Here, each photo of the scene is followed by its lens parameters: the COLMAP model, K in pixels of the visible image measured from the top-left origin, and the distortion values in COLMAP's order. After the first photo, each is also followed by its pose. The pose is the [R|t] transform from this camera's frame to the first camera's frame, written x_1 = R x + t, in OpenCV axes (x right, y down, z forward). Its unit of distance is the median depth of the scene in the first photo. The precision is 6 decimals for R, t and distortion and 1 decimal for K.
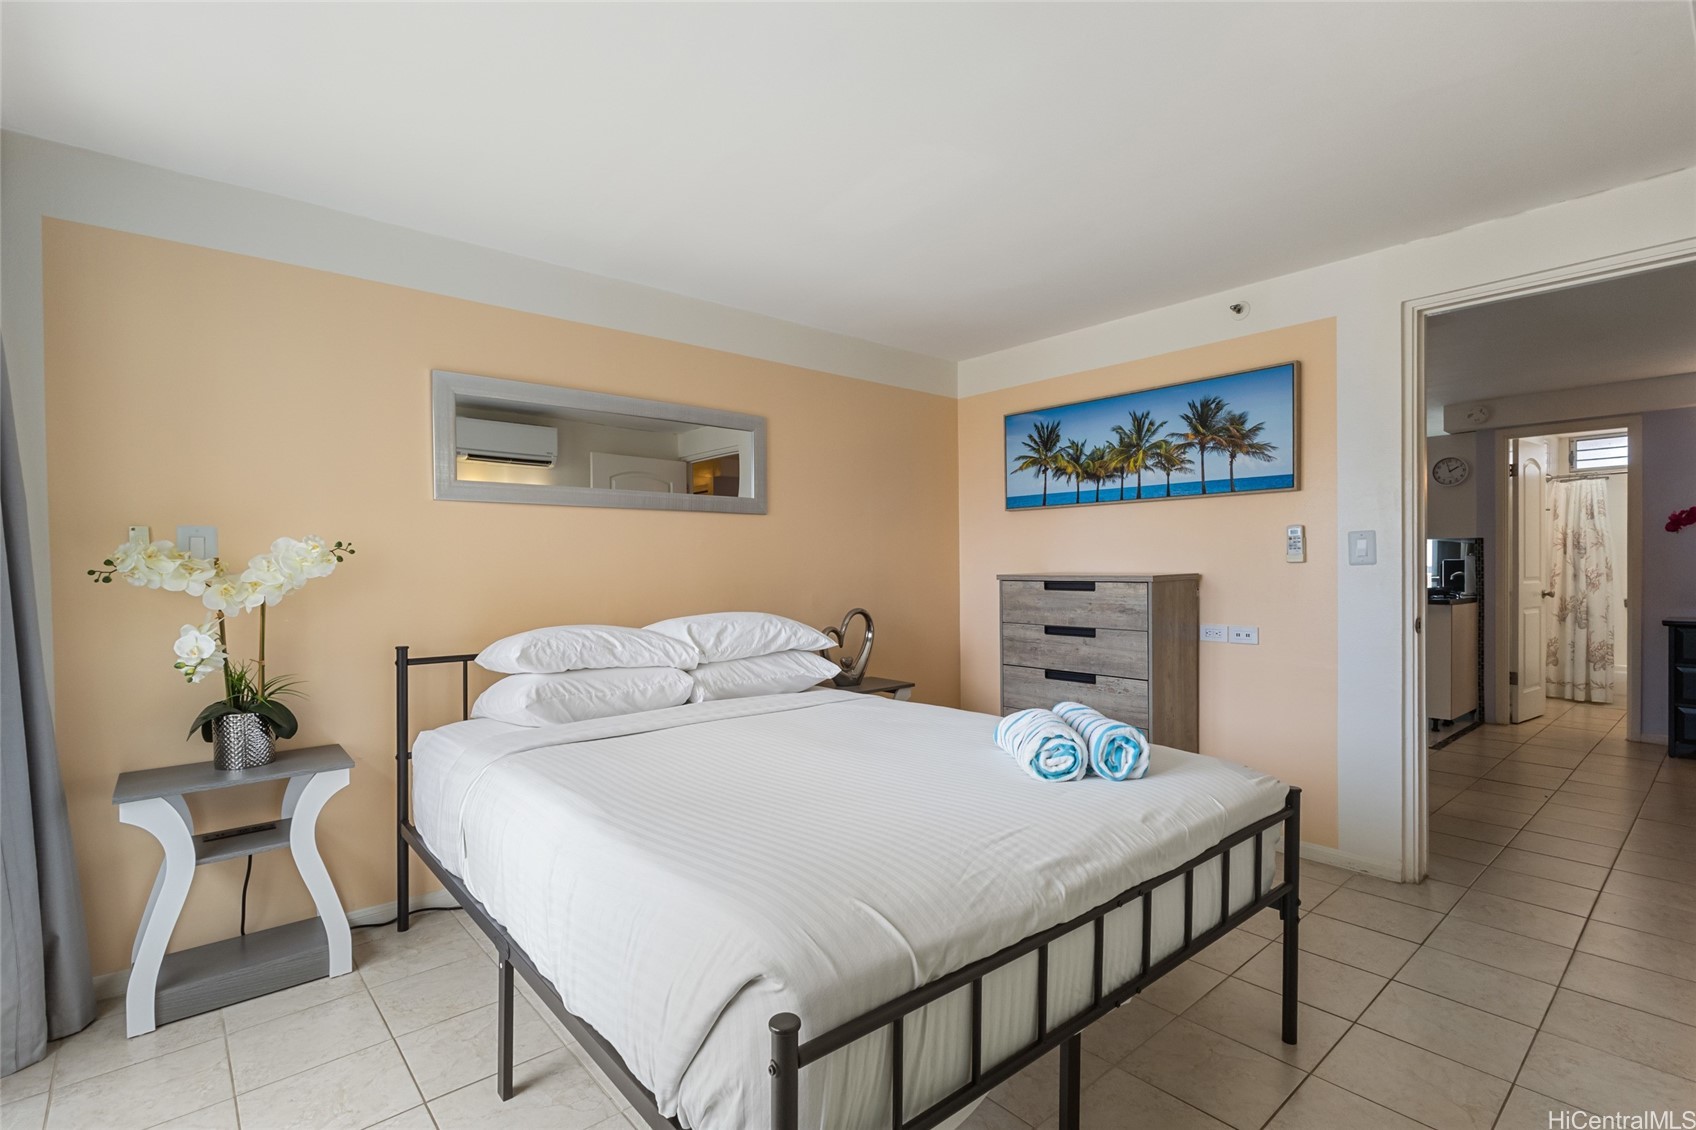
lens RADIAL K [[793.3, 0, 842.0], [0, 793.3, 574.2], [0, 0, 1]] dist [0.002225, -0.000463]
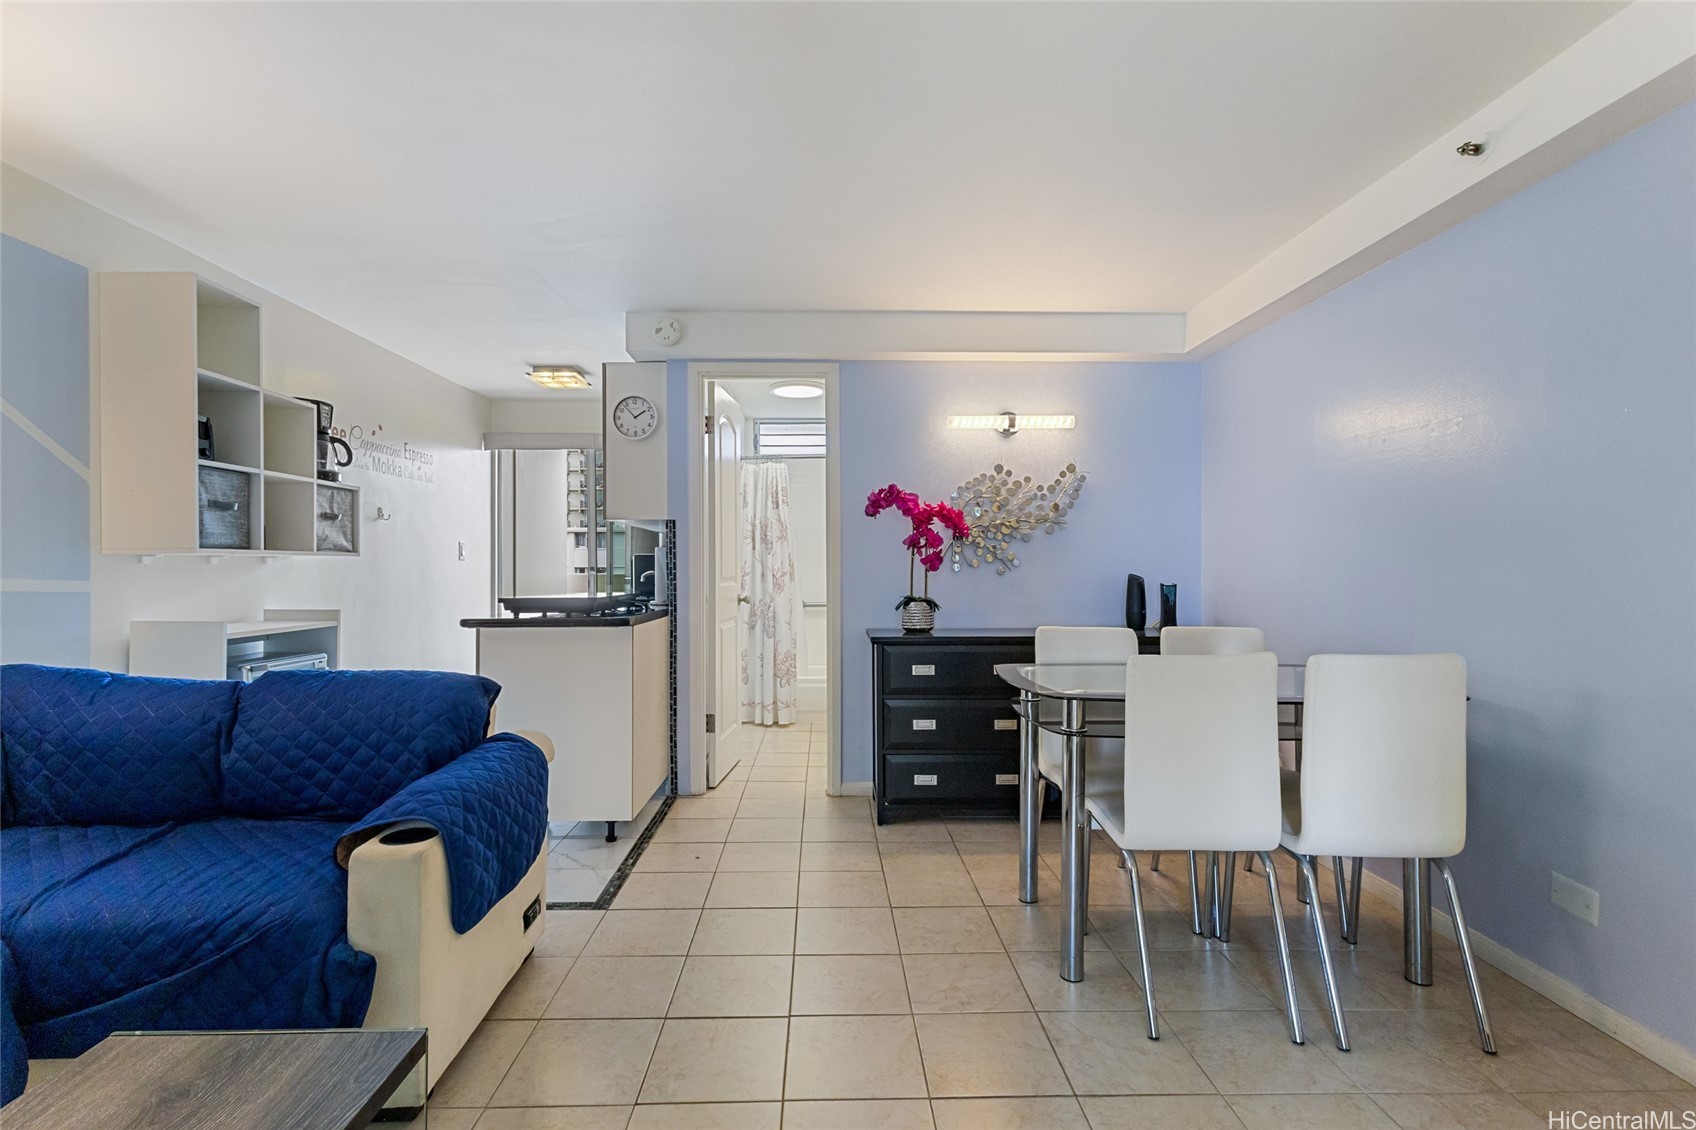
lens RADIAL K [[793.3, 0, 850.4], [0, 793.3, 559.3], [0, 0, 1]] dist [0.002225, -0.000463]
pose [[0.627442, 0.009228, 0.778609, 0.330625], [0.007594, 0.999810, -0.017969, 0.001066], [-0.778626, 0.017187, 0.627252, 0.405983]]
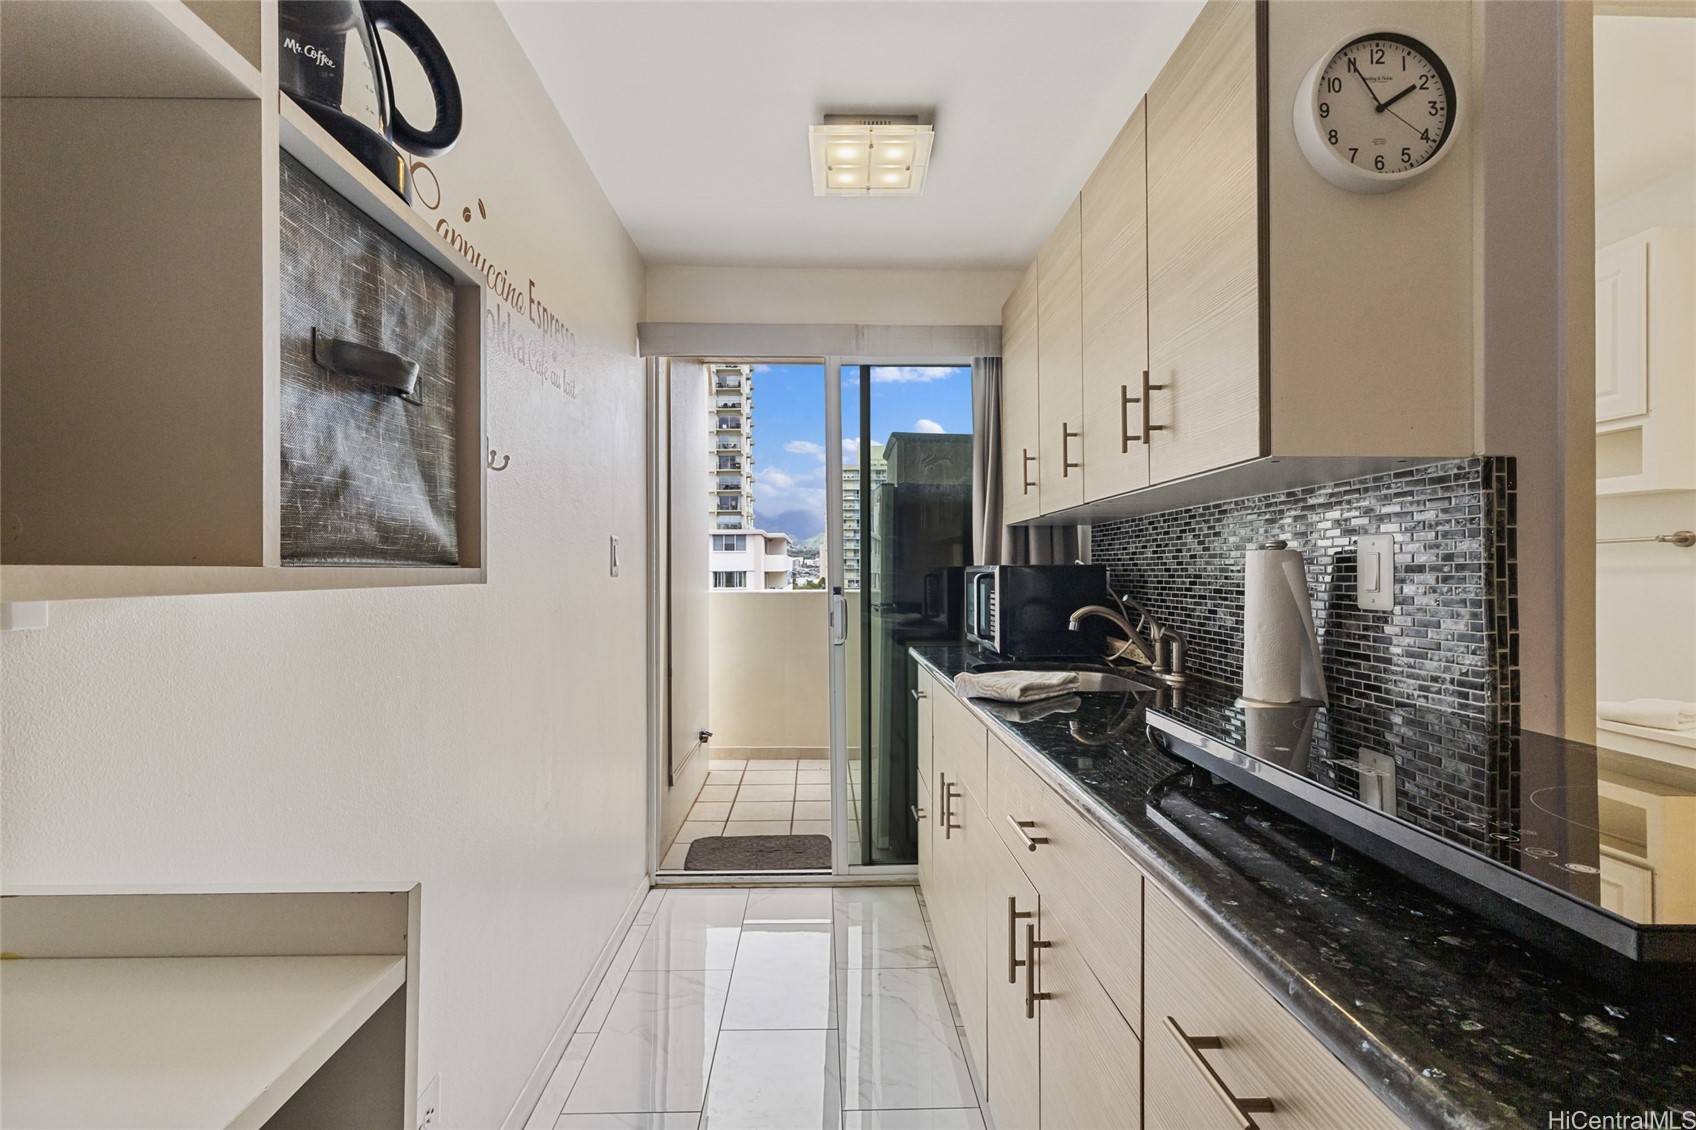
lens RADIAL K [[793.3, 0, 842.8], [0, 793.3, 568.6], [0, 0, 1]] dist [0.002225, -0.000463]
pose [[0.631362, 0.008415, 0.775442, 0.481158], [-0.000039, 0.999941, -0.010819, -0.013823], [-0.775488, 0.006801, 0.631326, 0.882122]]
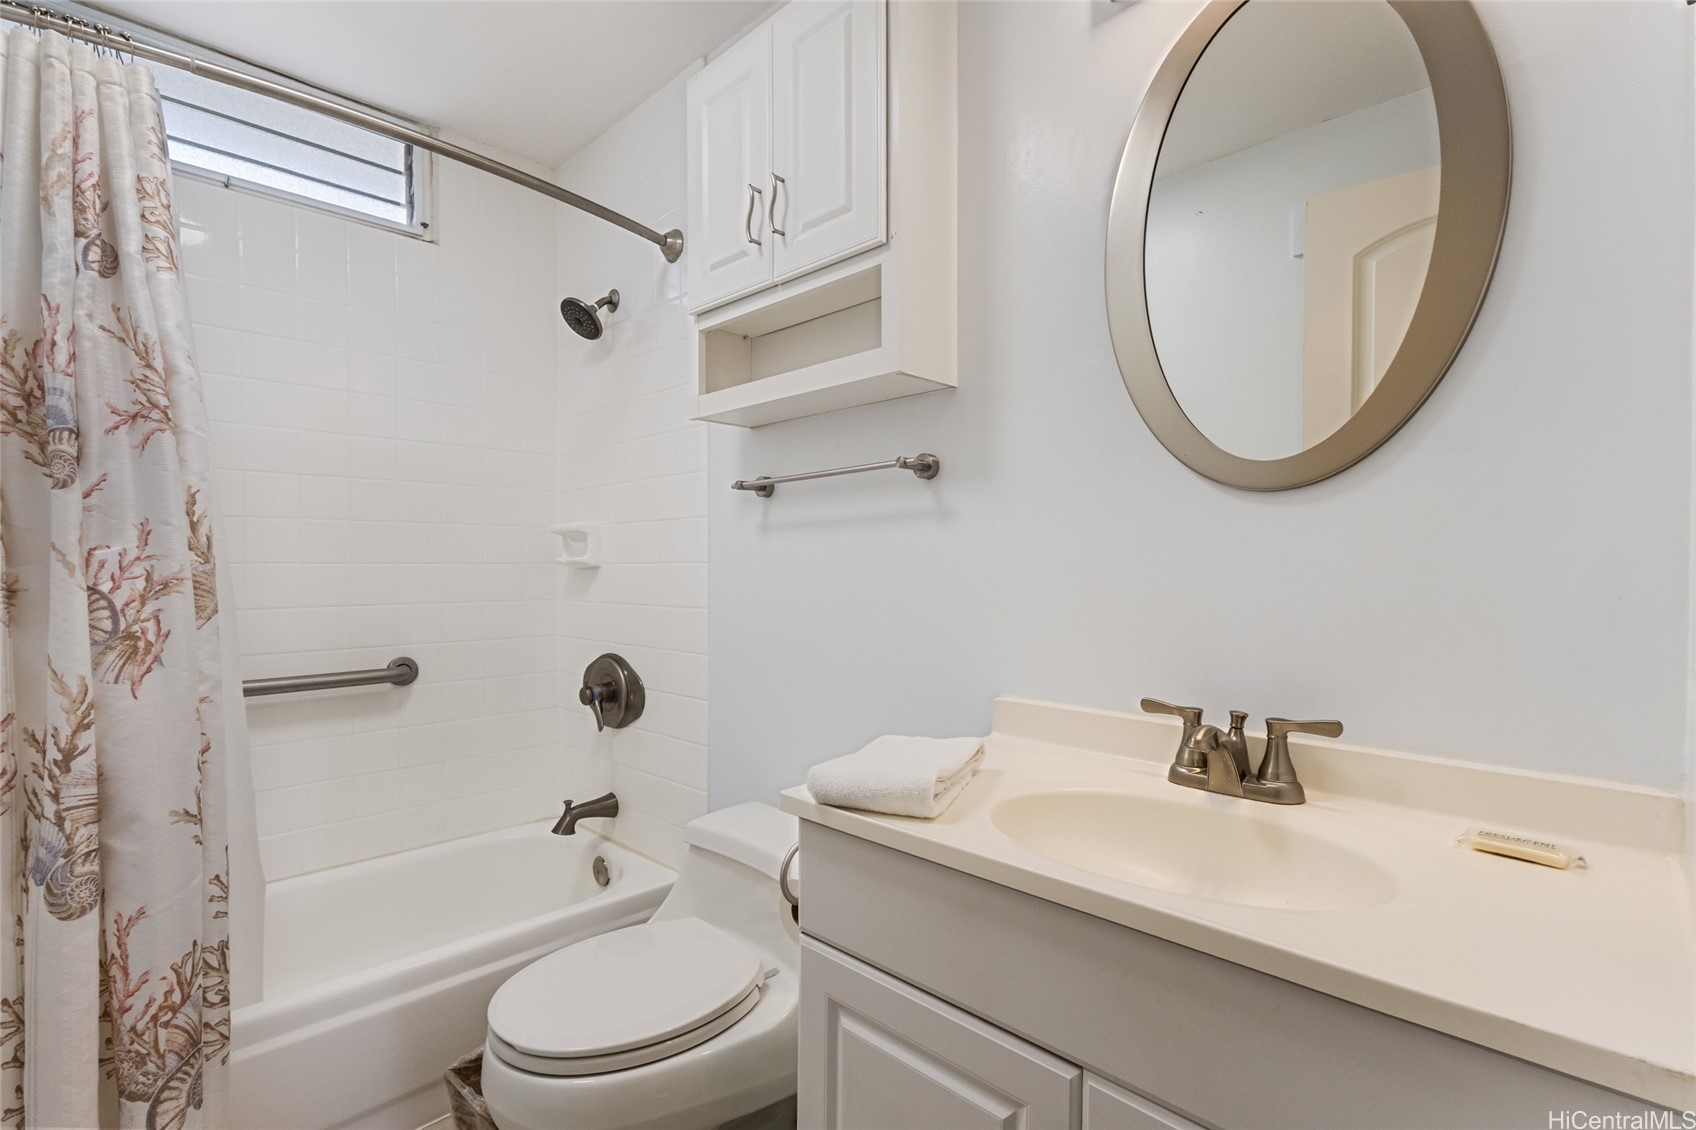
lens RADIAL K [[793.3, 0, 848.6], [0, 793.3, 570.3], [0, 0, 1]] dist [0.002225, -0.000463]
pose [[-0.070138, -0.006058, 0.997519, 0.759492], [0.006163, 0.999960, 0.006506, -0.002739], [-0.997518, 0.006604, -0.070097, 0.854081]]
